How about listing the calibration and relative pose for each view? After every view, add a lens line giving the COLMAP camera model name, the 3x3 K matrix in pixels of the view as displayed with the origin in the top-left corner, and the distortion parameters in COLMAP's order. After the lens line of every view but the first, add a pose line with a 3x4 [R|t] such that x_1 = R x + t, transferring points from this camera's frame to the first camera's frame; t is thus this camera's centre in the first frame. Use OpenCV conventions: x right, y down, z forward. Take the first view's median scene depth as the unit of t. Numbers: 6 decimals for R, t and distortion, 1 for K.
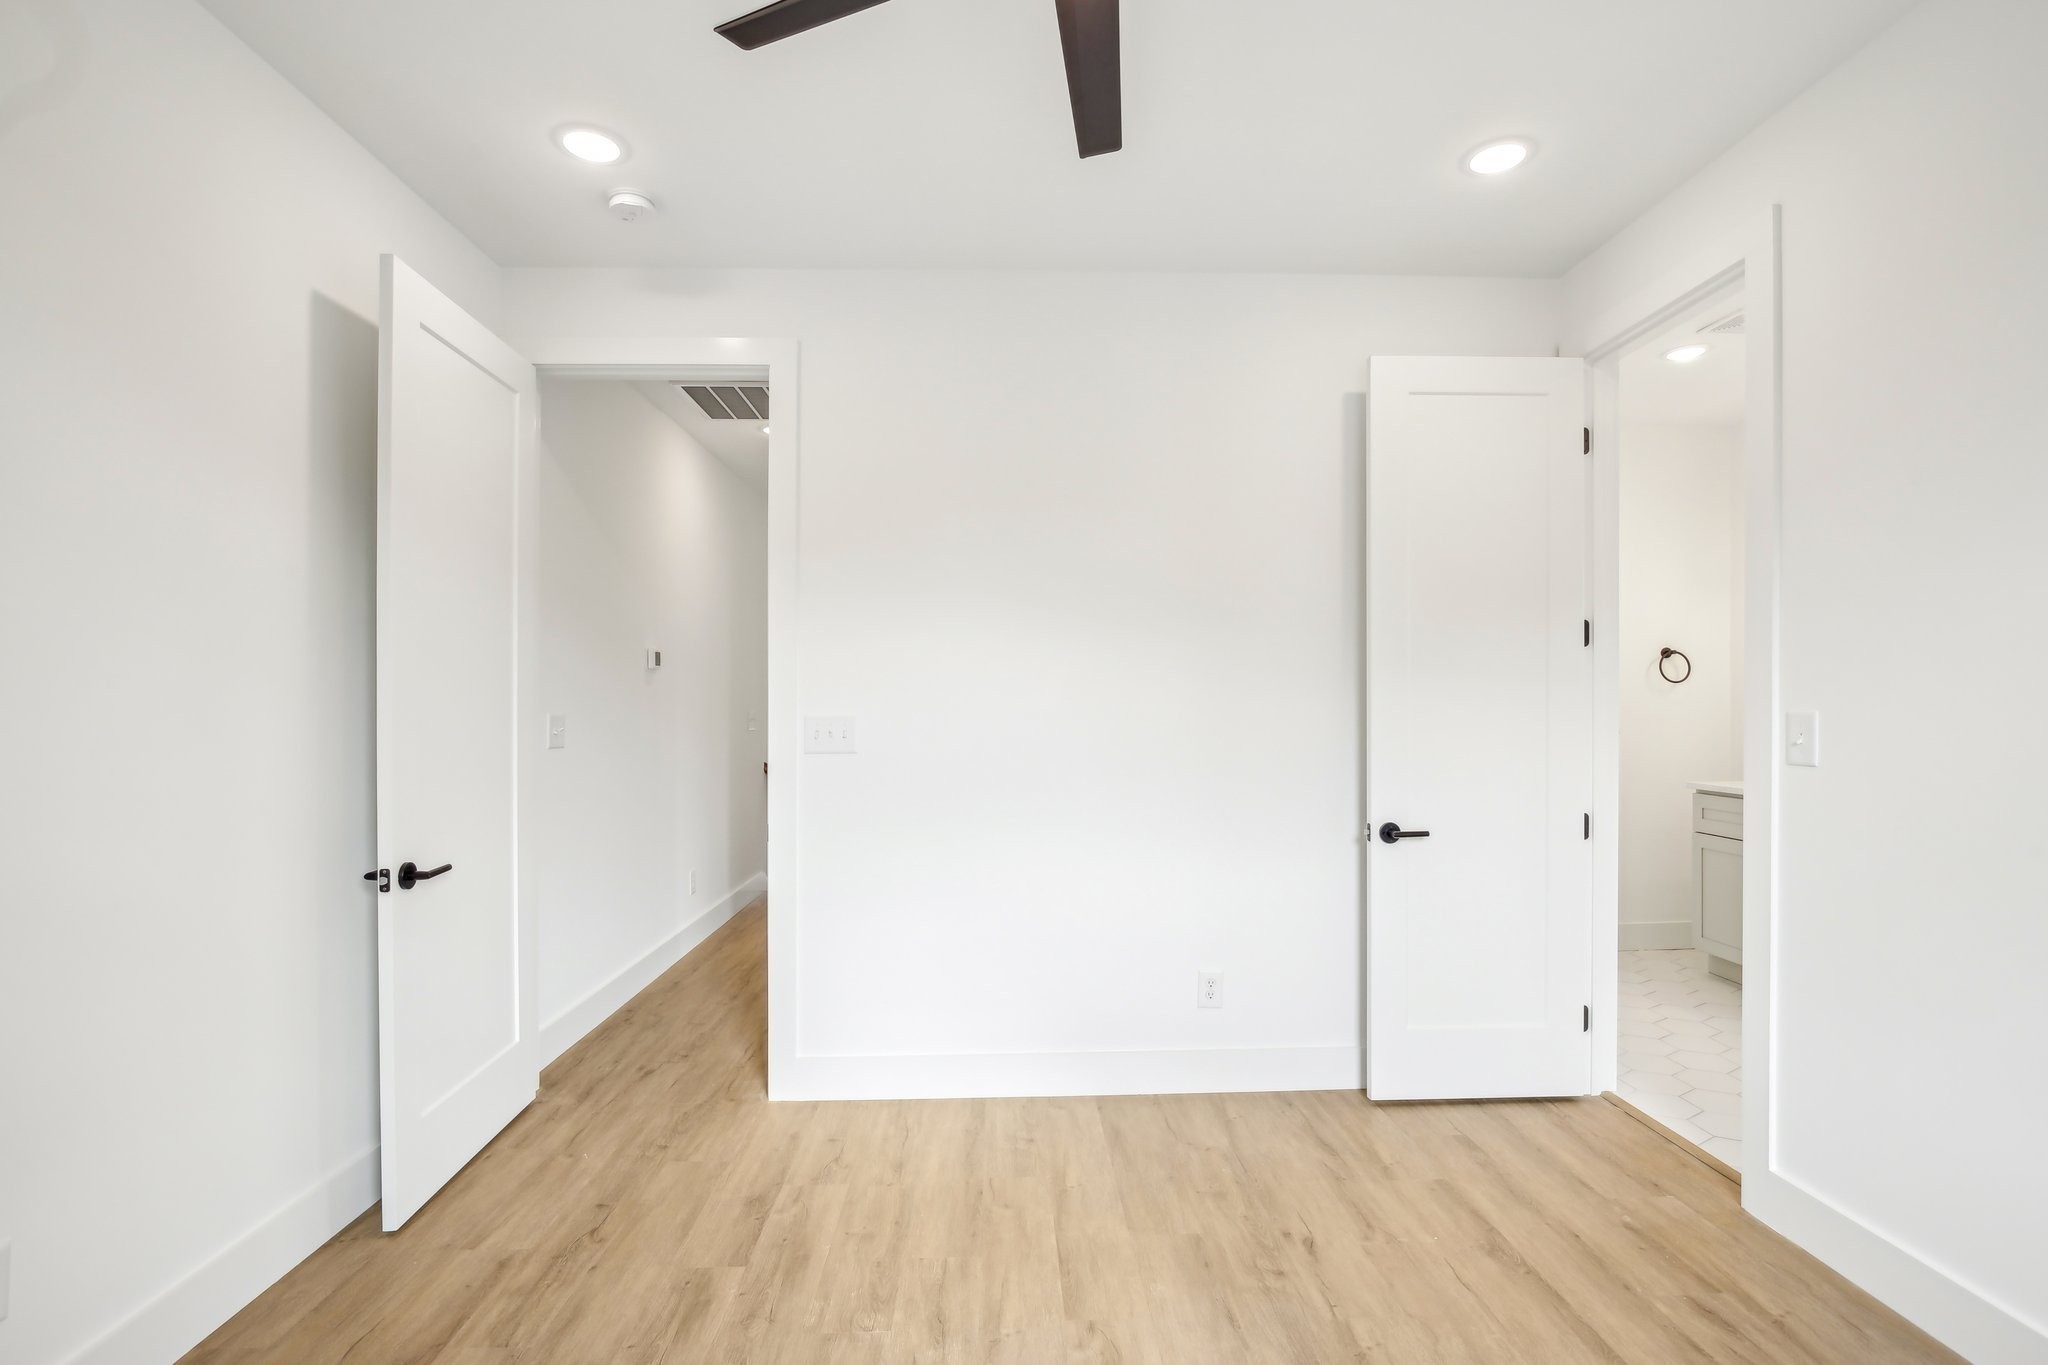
lens RADIAL K [[952.0, 0, 1032.2], [0, 952.0, 684.9], [0, 0, 1]] dist [-0.016657, 0.000166]
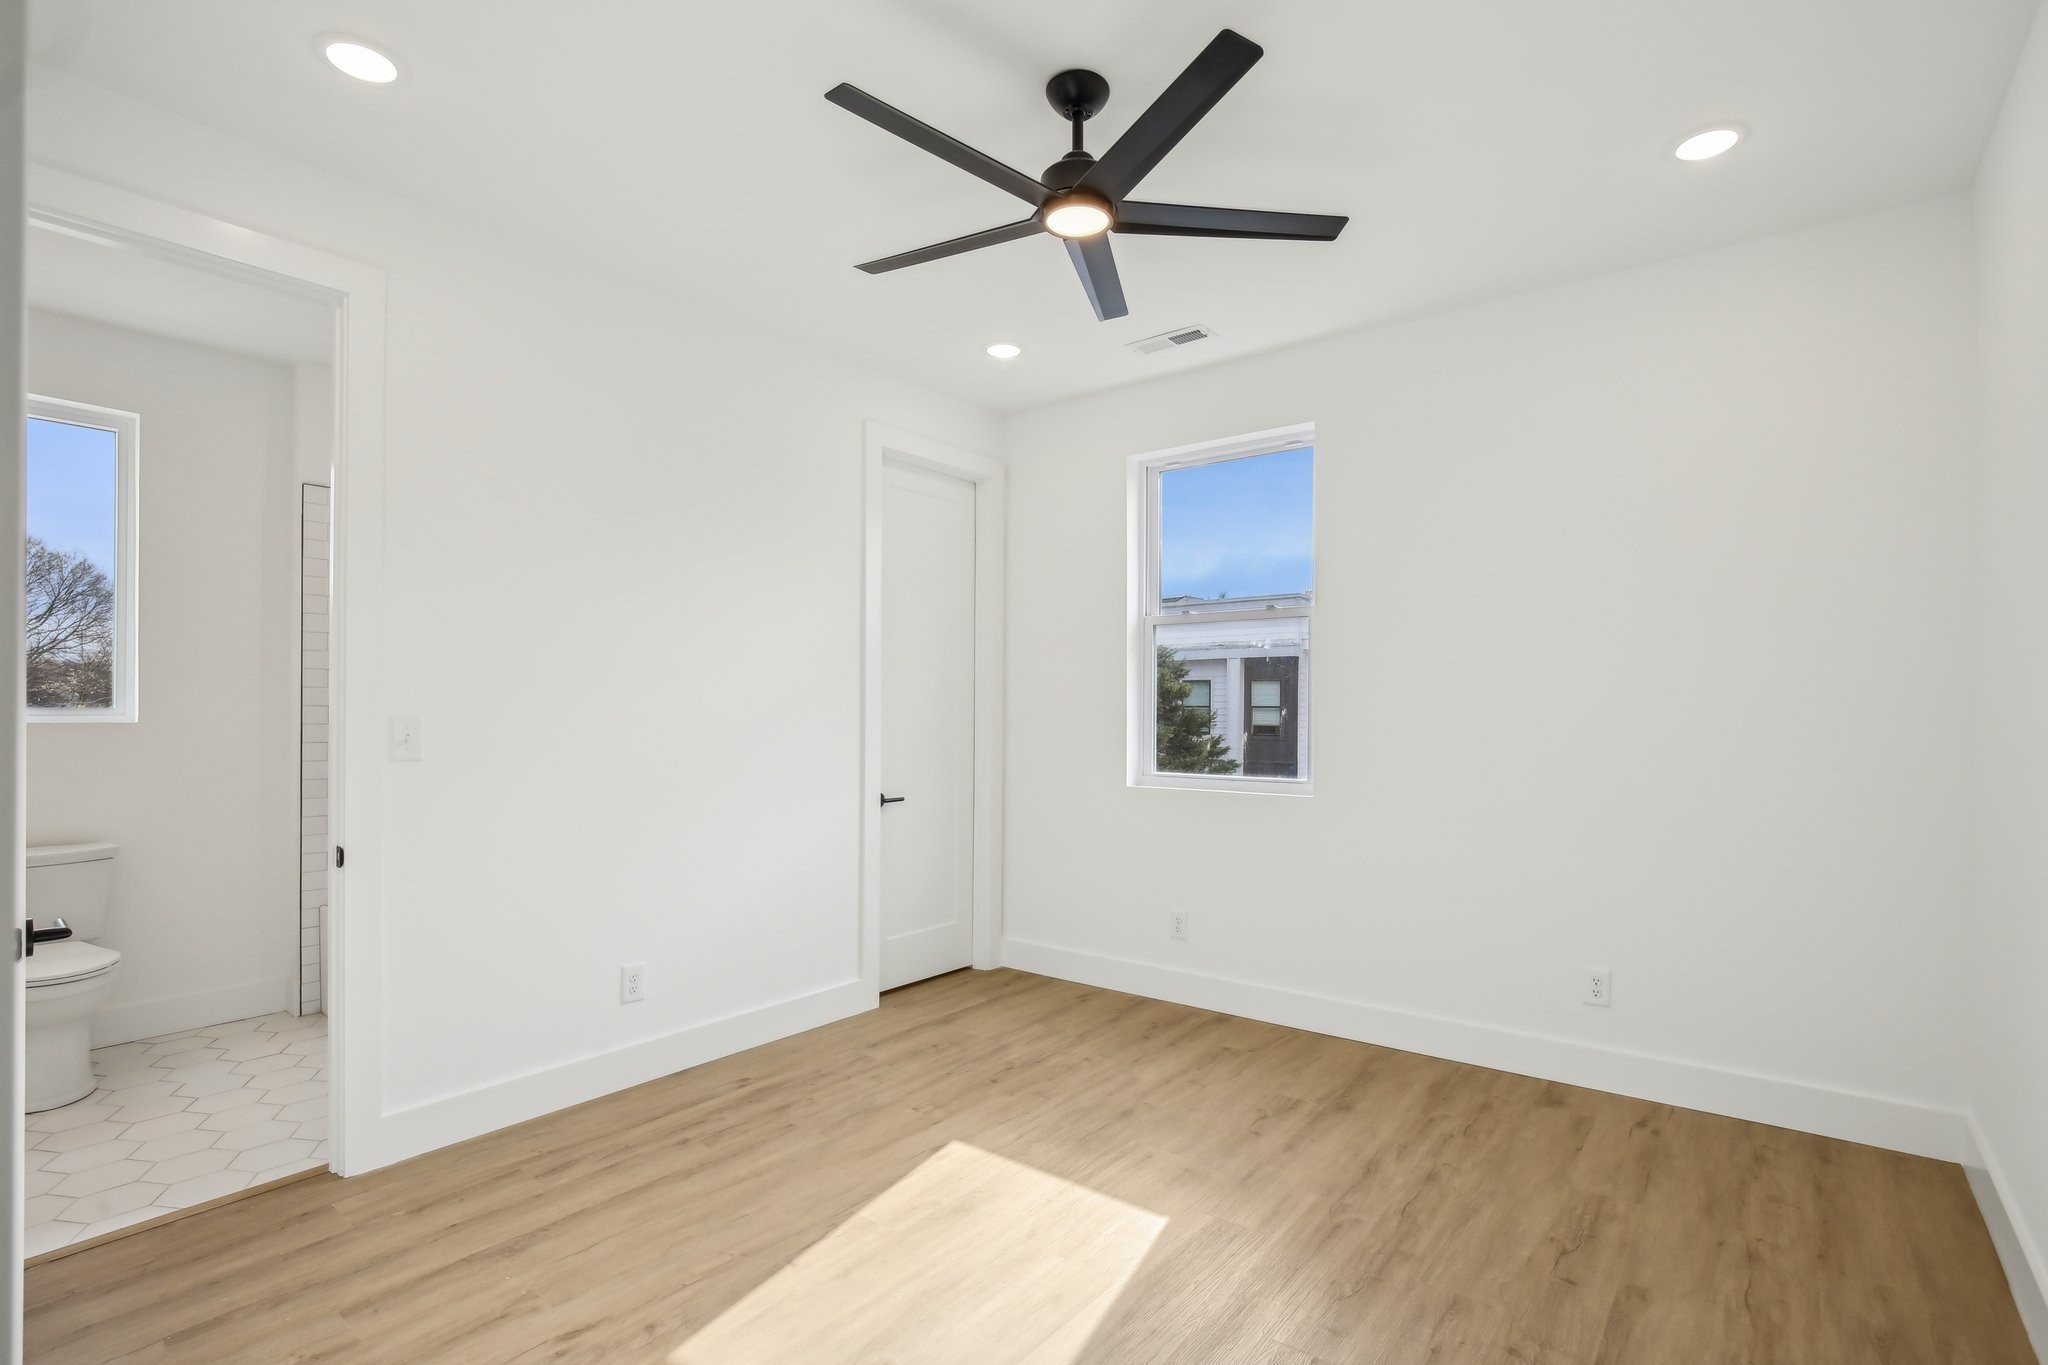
lens RADIAL K [[995.0, 0, 1044.0], [0, 995.0, 701.1], [0, 0, 1]] dist [0.003661, 0.001003]
pose [[-0.762153, 0.008069, 0.647346, -0.632834], [-0.011380, 0.999601, -0.025858, 0.029037], [-0.647297, -0.027074, -0.761757, 1.430068]]
